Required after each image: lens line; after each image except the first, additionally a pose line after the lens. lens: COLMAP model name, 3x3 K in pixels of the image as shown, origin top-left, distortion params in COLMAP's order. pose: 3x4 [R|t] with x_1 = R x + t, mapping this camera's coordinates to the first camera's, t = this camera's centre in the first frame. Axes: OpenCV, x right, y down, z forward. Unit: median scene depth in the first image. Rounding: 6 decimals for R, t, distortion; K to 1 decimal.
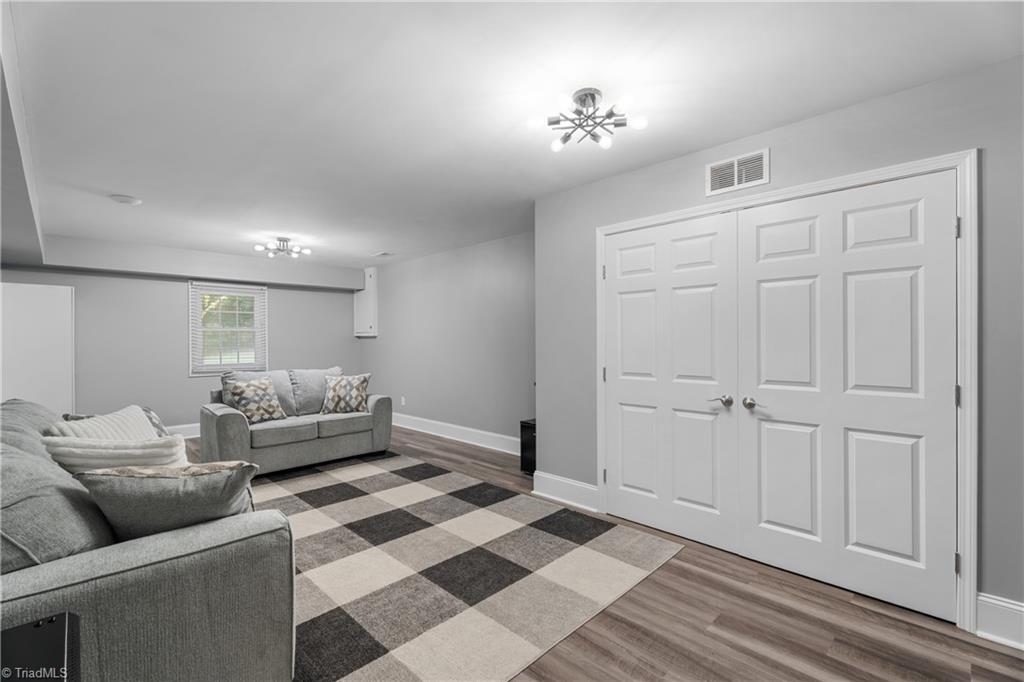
lens RADIAL K [[458.7, 0, 507.8], [0, 458.7, 339.6], [0, 0, 1]] dist [0.010705, -0.001487]
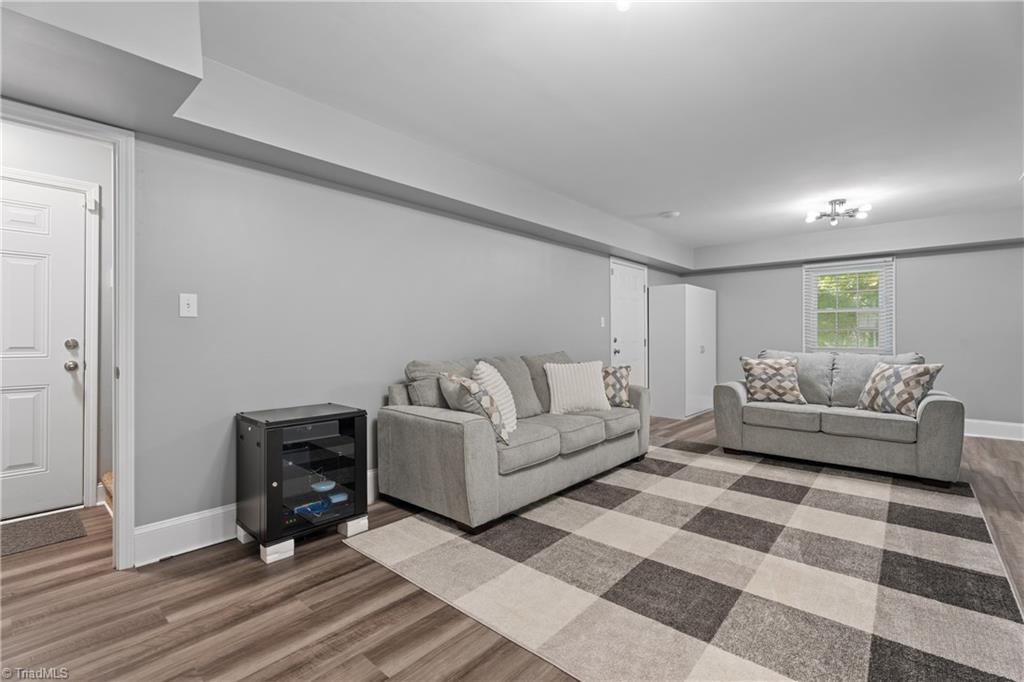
lens RADIAL K [[458.7, 0, 507.7], [0, 458.7, 338.7], [0, 0, 1]] dist [0.010705, -0.001487]
pose [[0.061301, 0.009115, -0.998078, 0.399655], [-0.000005, 0.999958, 0.009132, 0.036814], [0.998119, -0.000555, 0.061298, 0.387611]]
